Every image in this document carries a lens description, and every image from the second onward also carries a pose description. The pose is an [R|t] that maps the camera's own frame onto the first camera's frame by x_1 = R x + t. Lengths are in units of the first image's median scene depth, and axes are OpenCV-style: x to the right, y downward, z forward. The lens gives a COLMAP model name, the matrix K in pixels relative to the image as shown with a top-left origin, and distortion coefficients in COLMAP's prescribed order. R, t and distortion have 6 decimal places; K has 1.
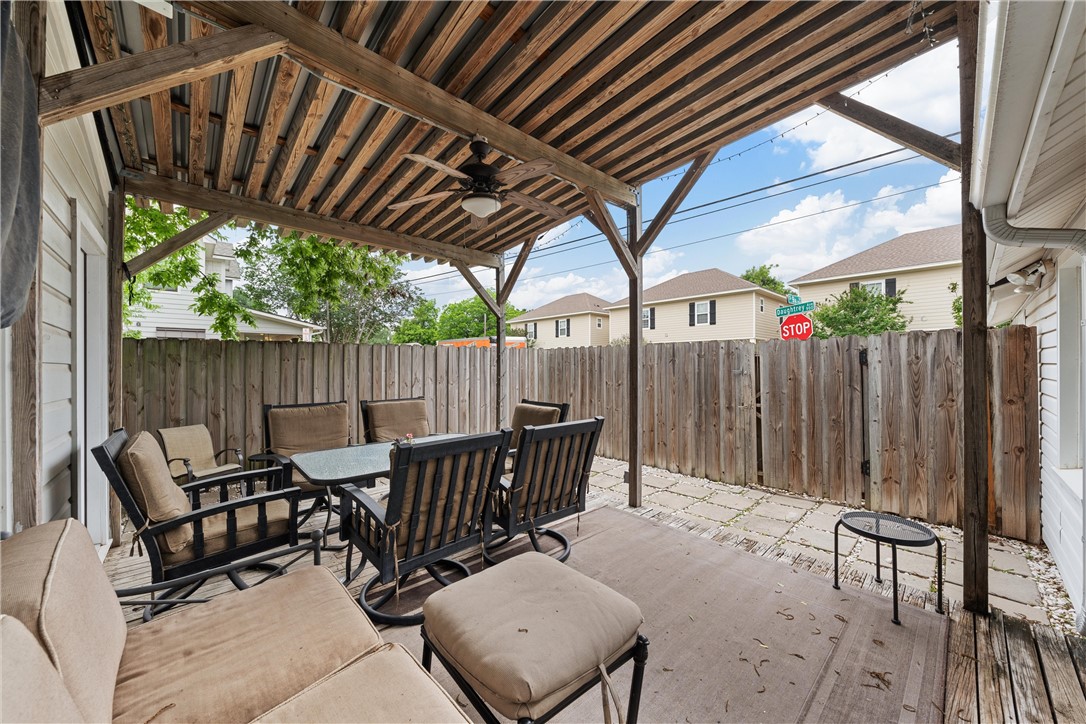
lens RADIAL K [[407.8, 0, 535.9], [0, 407.8, 364.9], [0, 0, 1]] dist [-0.000929, 0.000215]
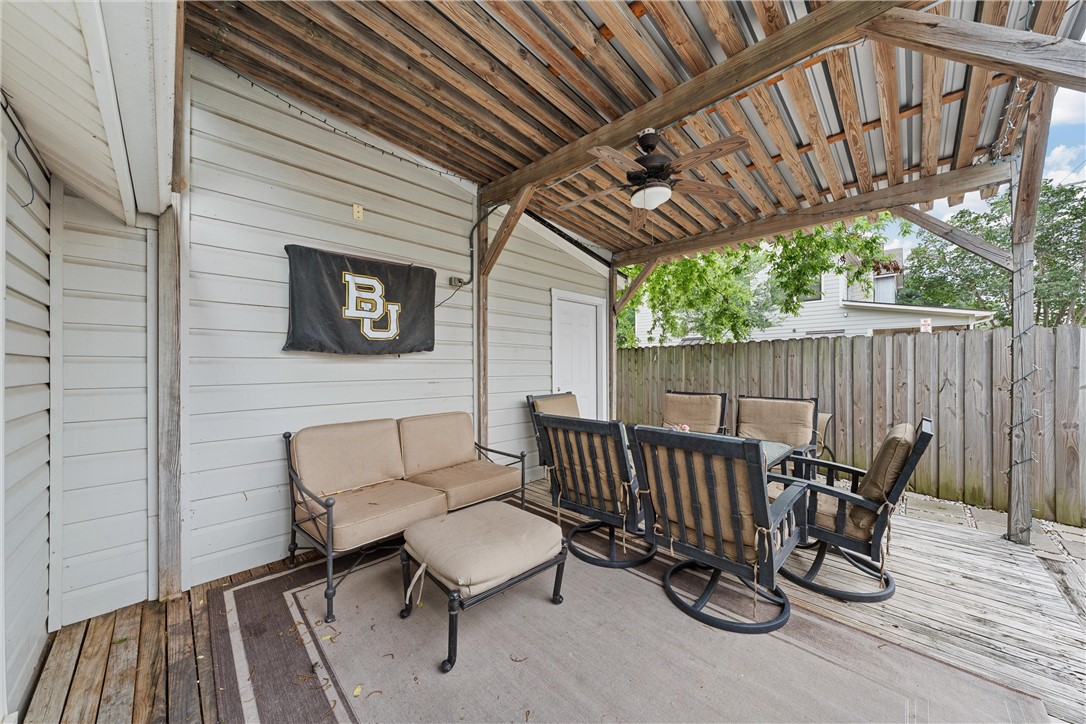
lens RADIAL K [[370.3, 0, 535.7], [0, 370.3, 362.4], [0, 0, 1]] dist [0.000502, -0.000358]
pose [[0.028199, -0.003614, -0.999596, 0.387380], [0.002251, 0.999991, -0.003552, 0.005041], [0.999600, -0.002150, 0.028207, 0.353830]]
